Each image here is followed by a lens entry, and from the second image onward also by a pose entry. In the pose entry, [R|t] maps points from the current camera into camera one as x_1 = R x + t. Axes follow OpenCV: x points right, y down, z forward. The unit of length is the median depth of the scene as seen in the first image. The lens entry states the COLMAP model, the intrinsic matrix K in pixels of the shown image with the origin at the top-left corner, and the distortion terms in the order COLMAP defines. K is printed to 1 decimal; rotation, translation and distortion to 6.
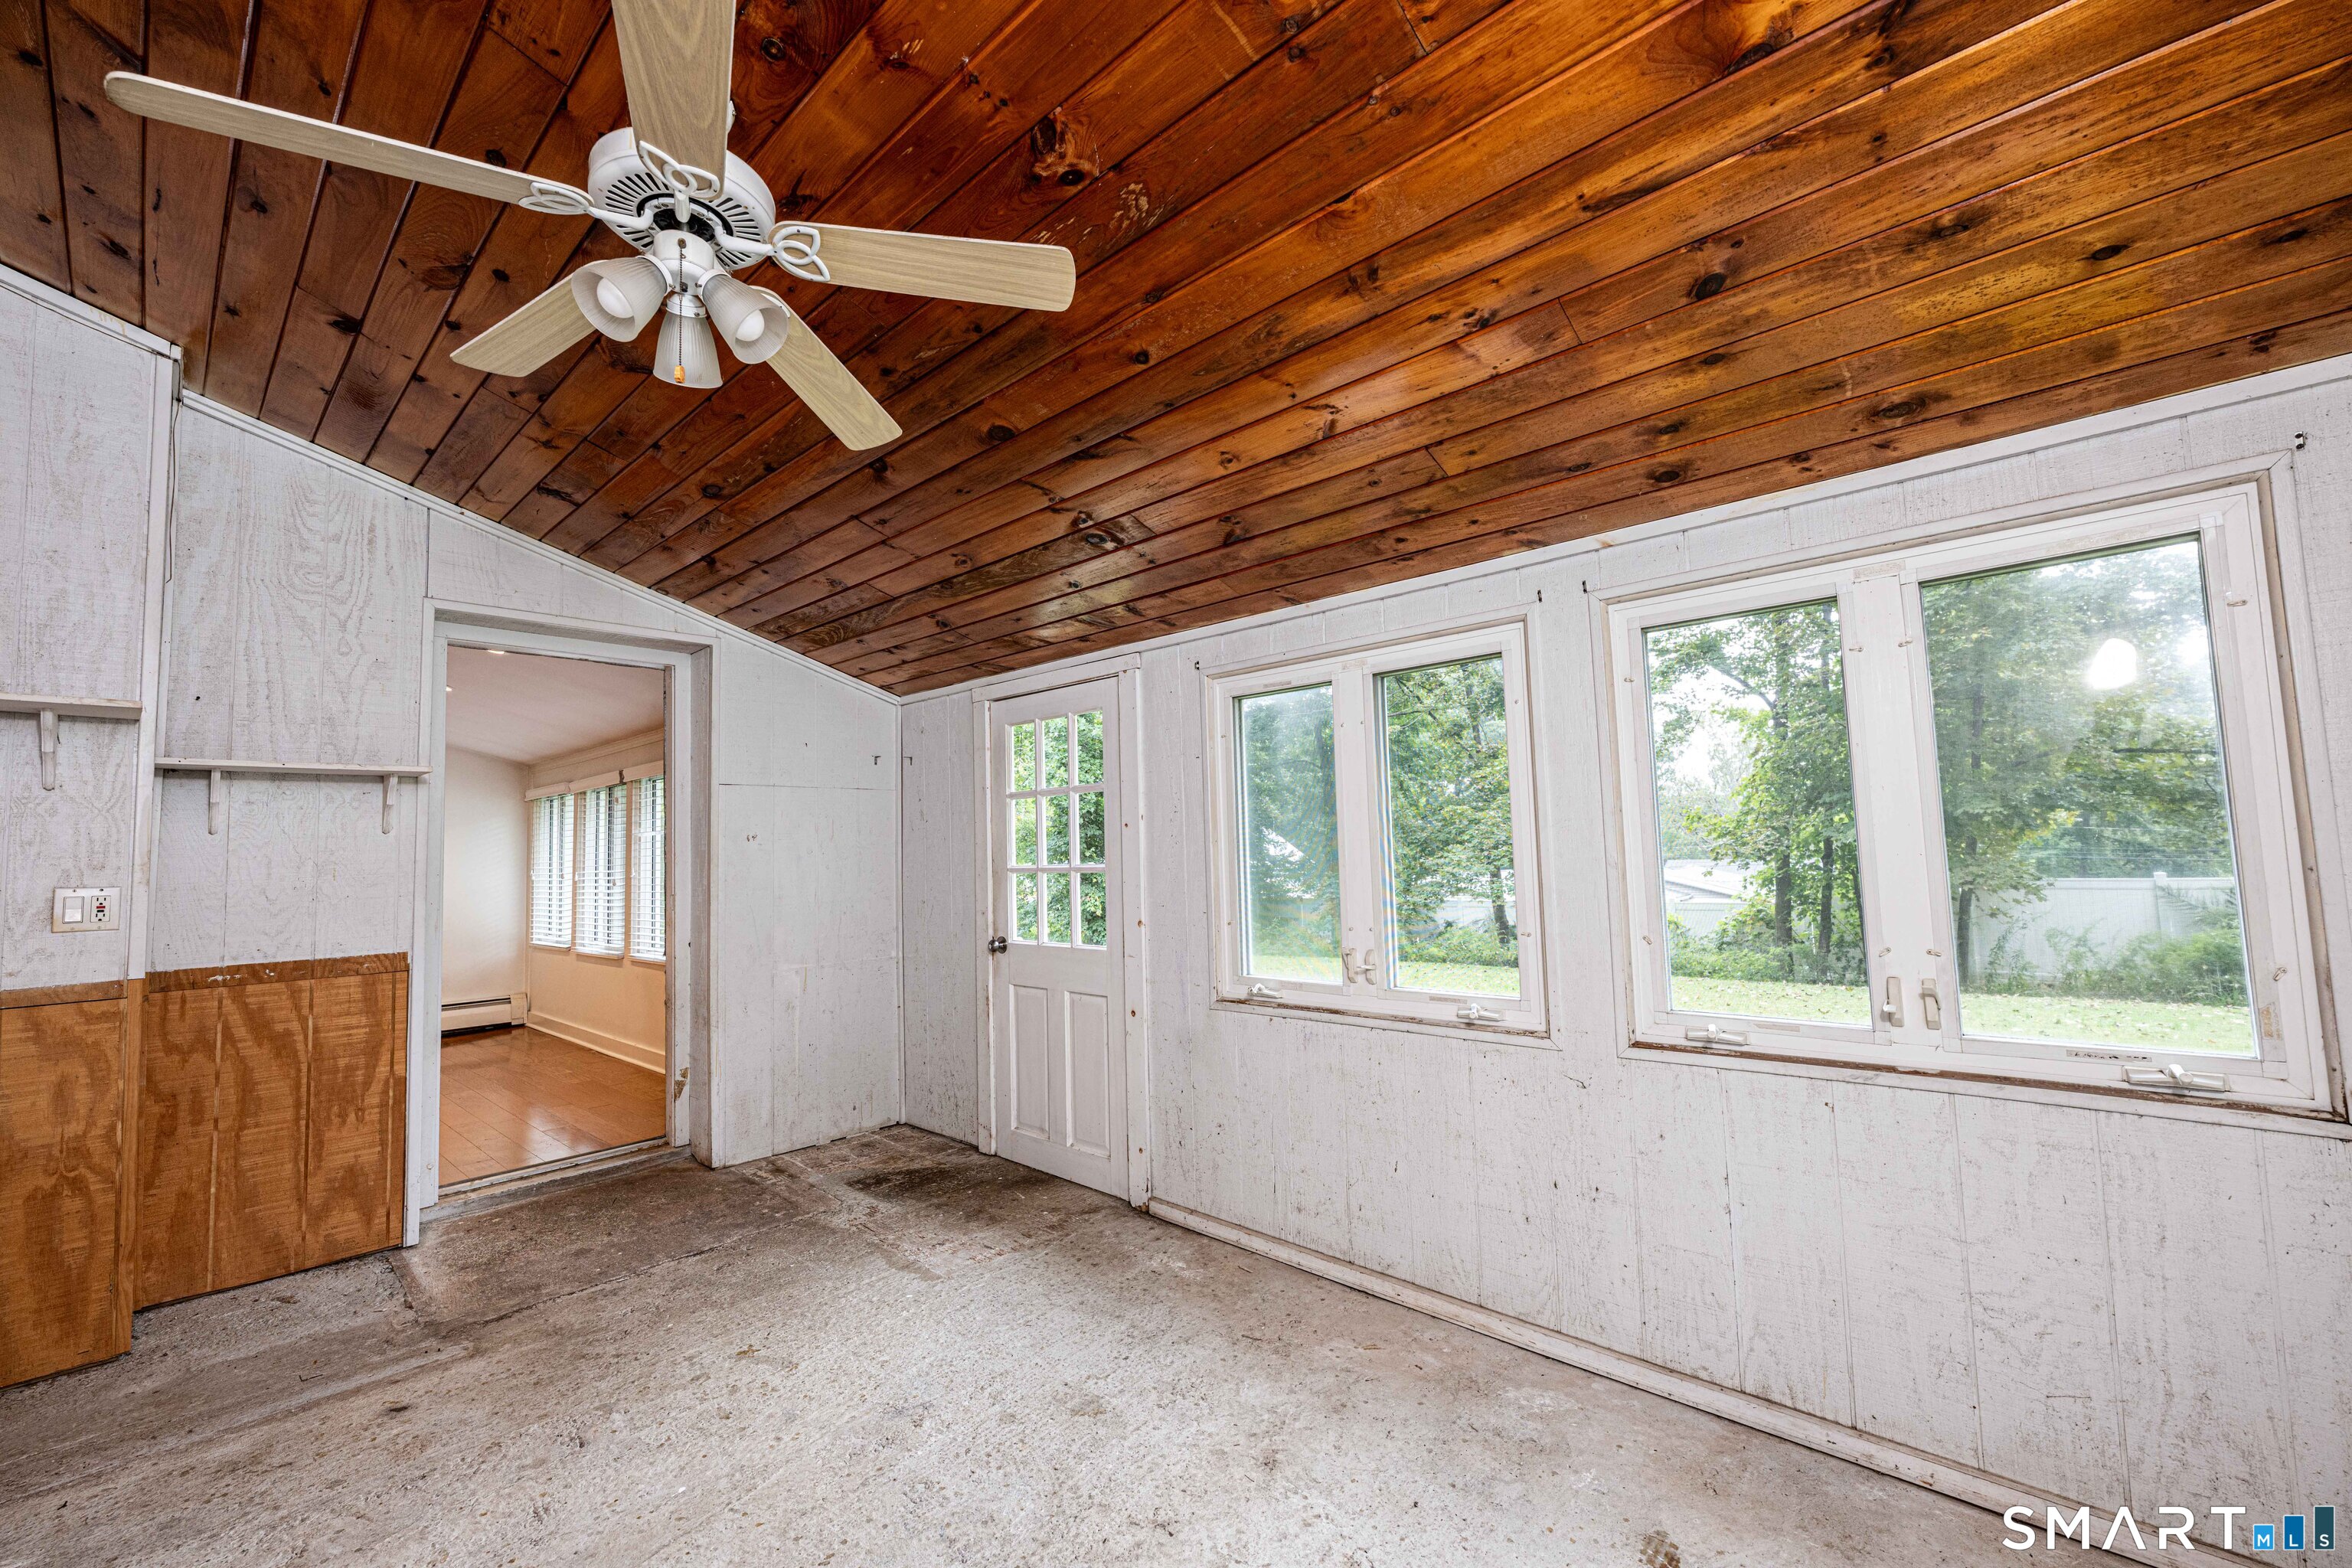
lens RADIAL K [[930.1, 0, 1160.5], [0, 930.1, 787.9], [0, 0, 1]] dist [0.011131, -0.000228]
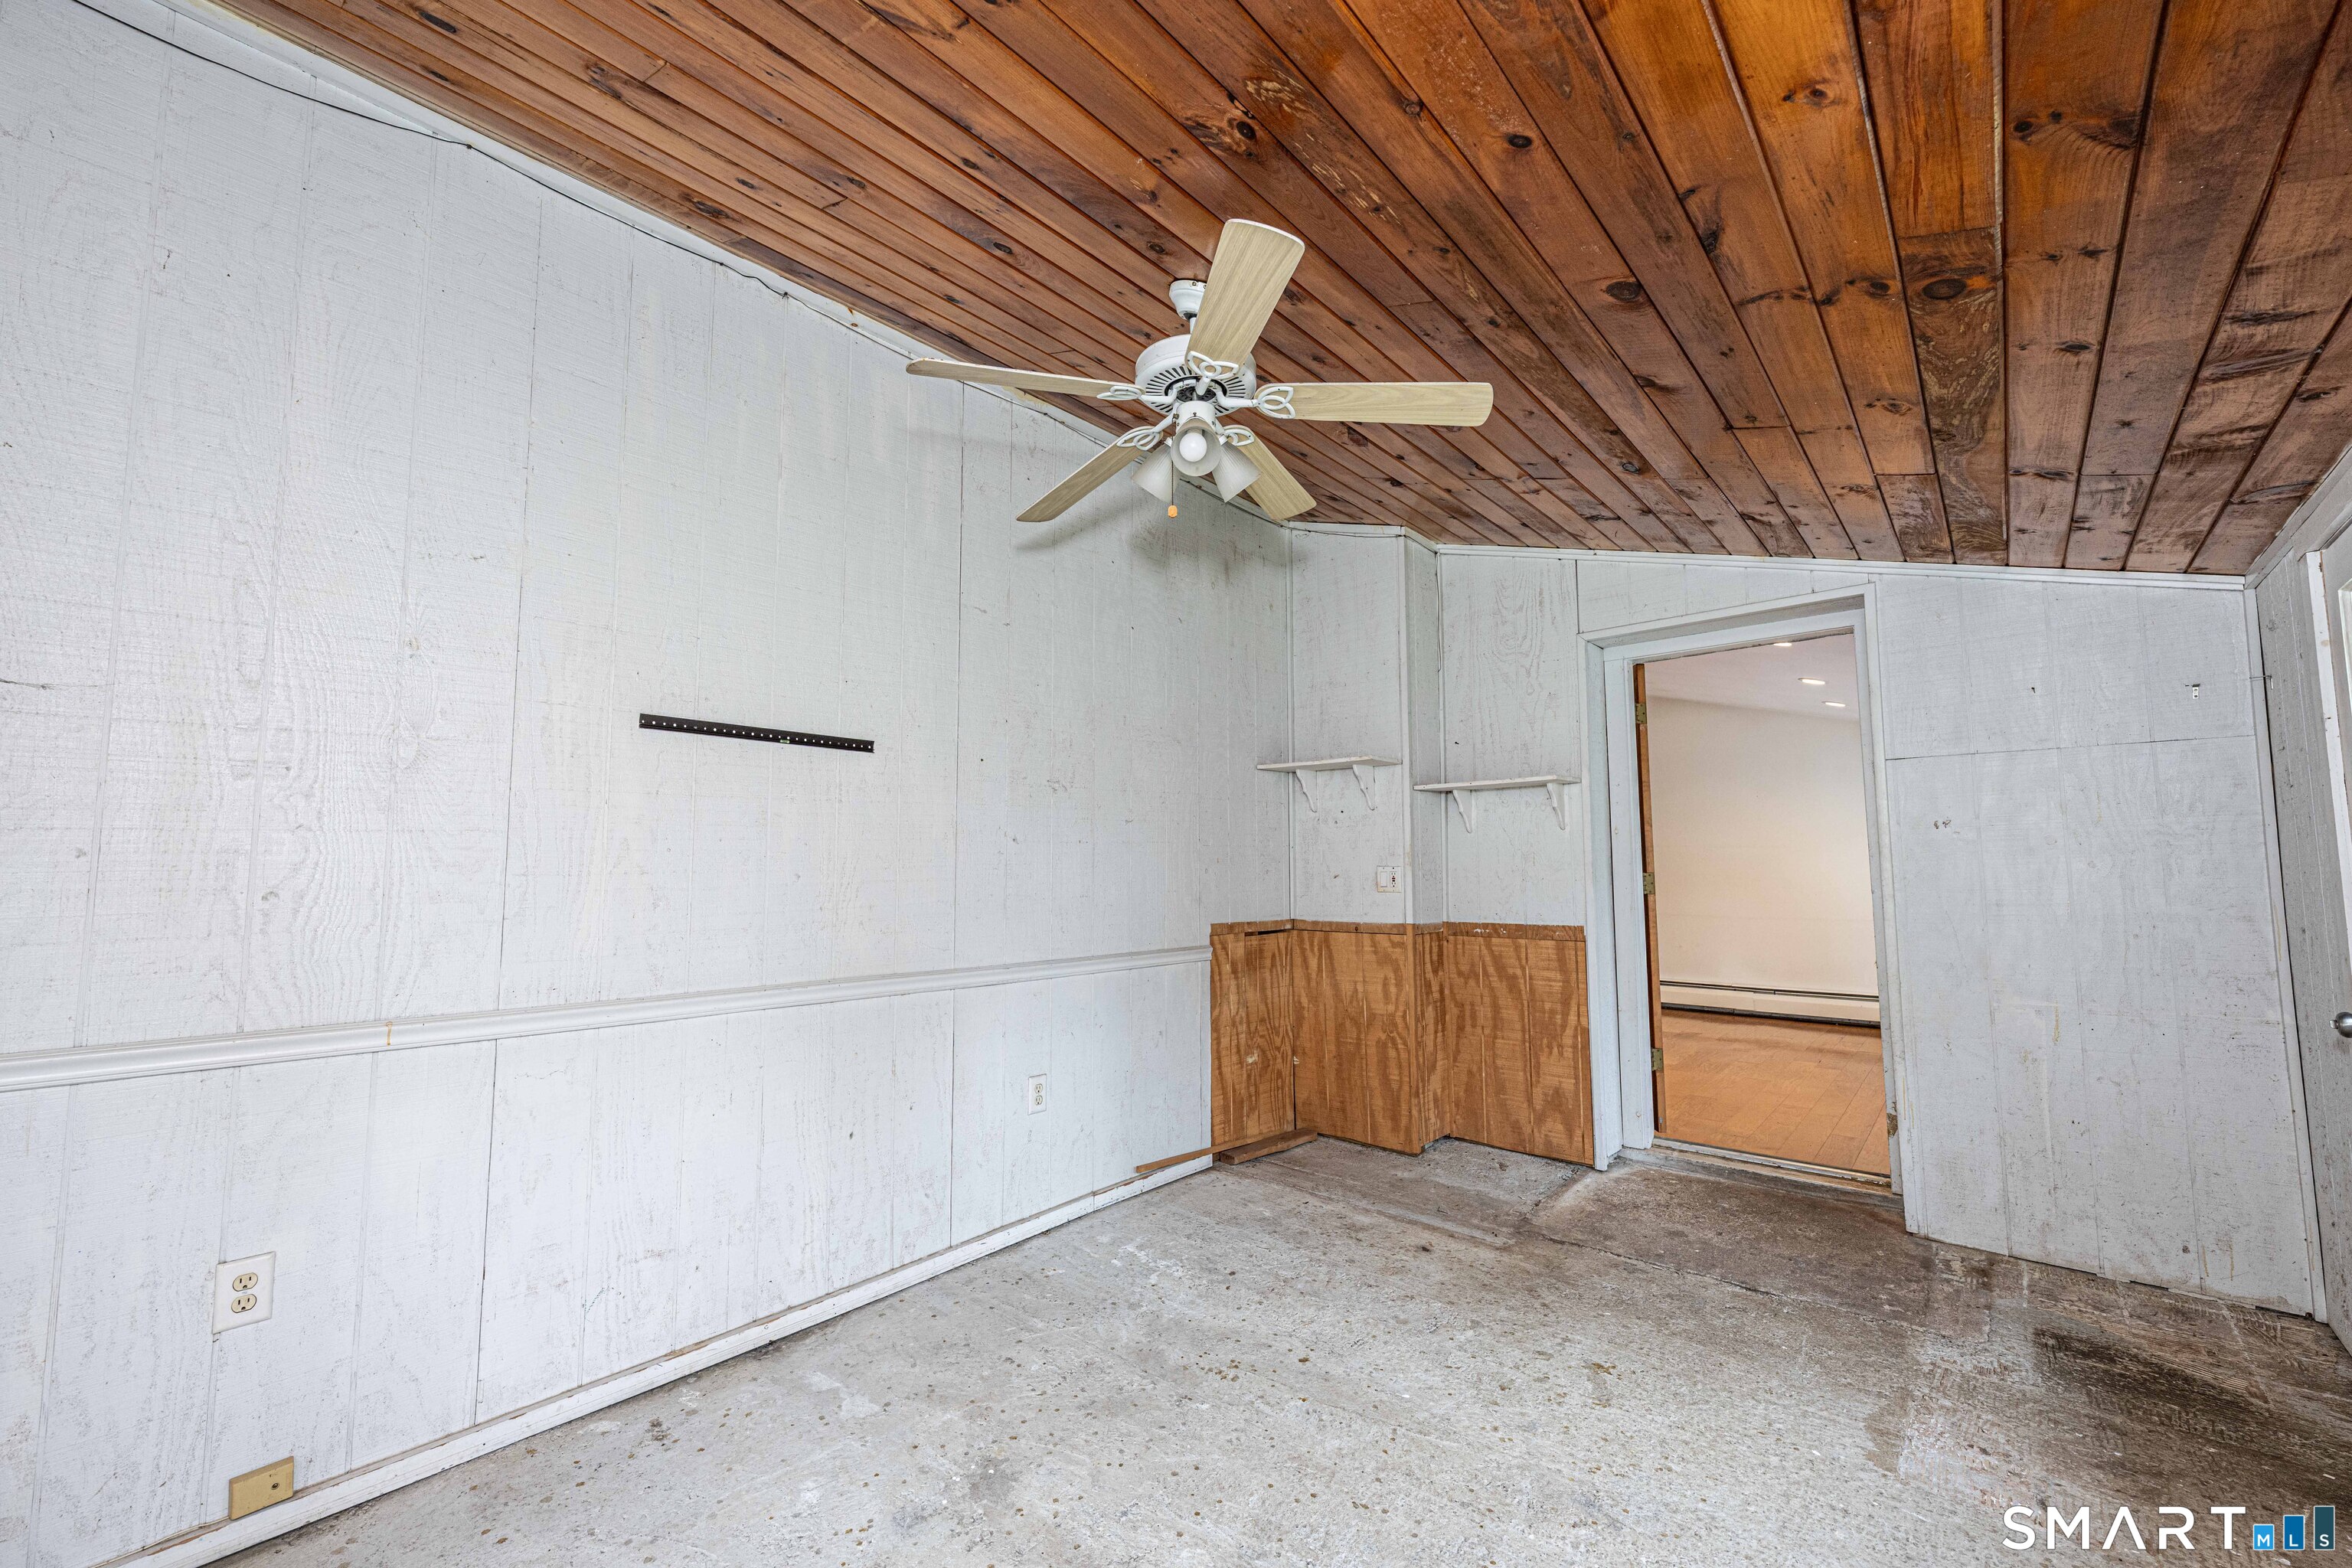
lens RADIAL K [[930.1, 0, 1160.5], [0, 930.1, 787.9], [0, 0, 1]] dist [0.011131, -0.000228]
pose [[0.033025, -0.062557, -0.997495, 0.425752], [0.077622, 0.995185, -0.059842, 0.027437], [0.996436, -0.075451, 0.037722, 0.443829]]
